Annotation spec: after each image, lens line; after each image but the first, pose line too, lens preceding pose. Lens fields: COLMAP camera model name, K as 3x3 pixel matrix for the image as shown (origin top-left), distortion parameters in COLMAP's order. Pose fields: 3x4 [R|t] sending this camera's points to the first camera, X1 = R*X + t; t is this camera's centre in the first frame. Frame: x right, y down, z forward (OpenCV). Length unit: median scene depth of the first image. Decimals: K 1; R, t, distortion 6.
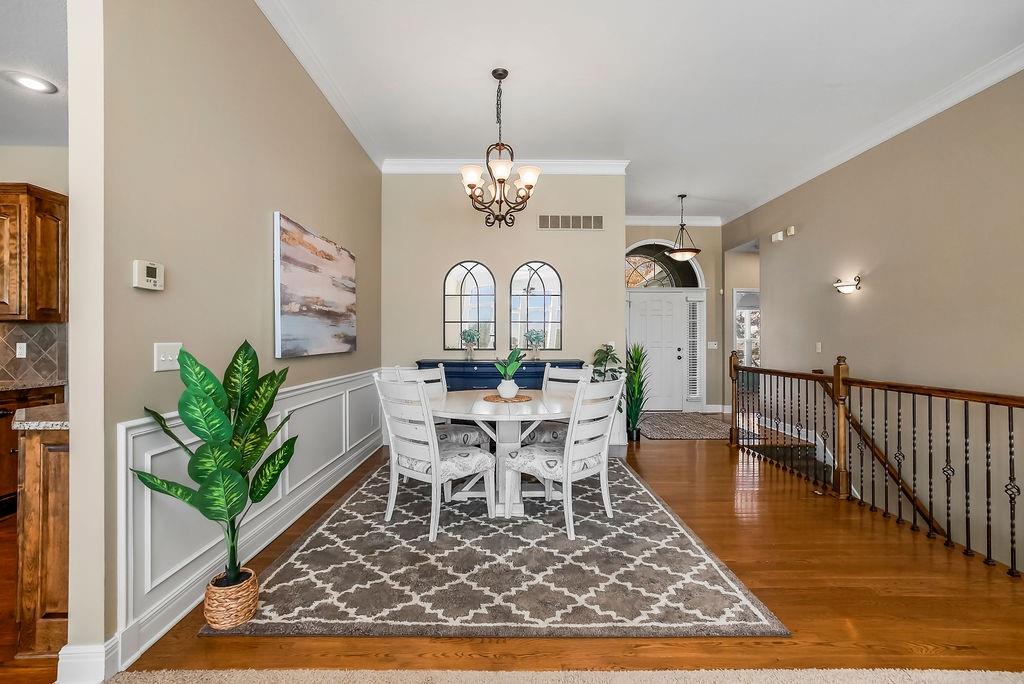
lens RADIAL K [[471.0, 0, 510.6], [0, 471.0, 337.1], [0, 0, 1]] dist [-0.047097, 0.022607]
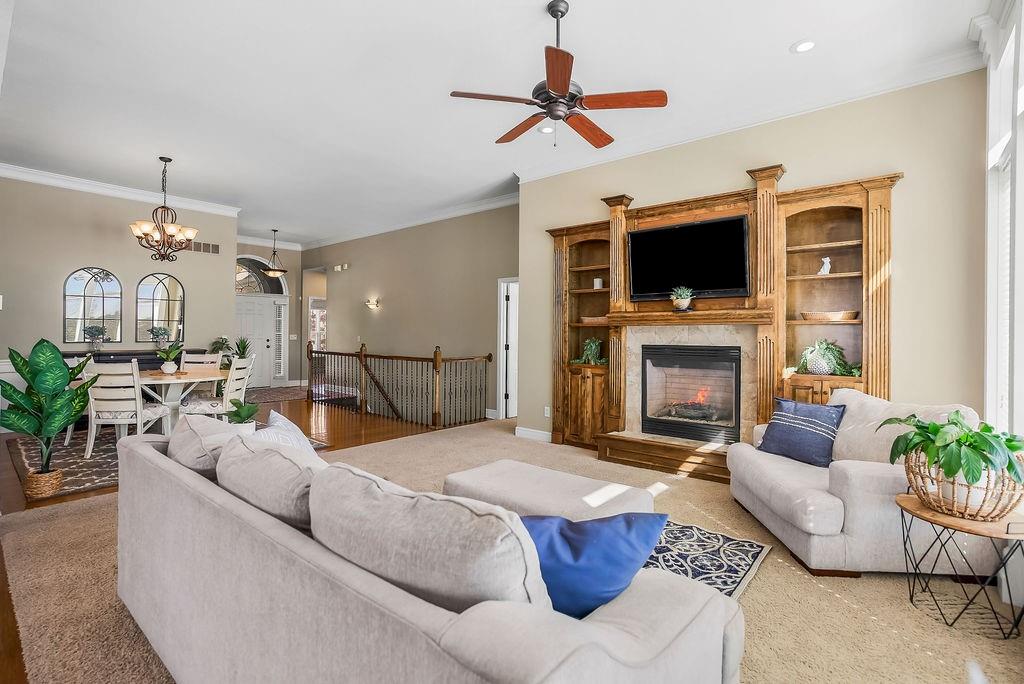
lens RADIAL K [[479.9, 0, 515.5], [0, 479.9, 332.2], [0, 0, 1]] dist [-0.048453, 0.022706]
pose [[0.648314, 0.002264, 0.761370, -0.297230], [-0.011270, 0.999915, 0.006623, -0.019249], [-0.761290, -0.012874, 0.648284, -0.575242]]
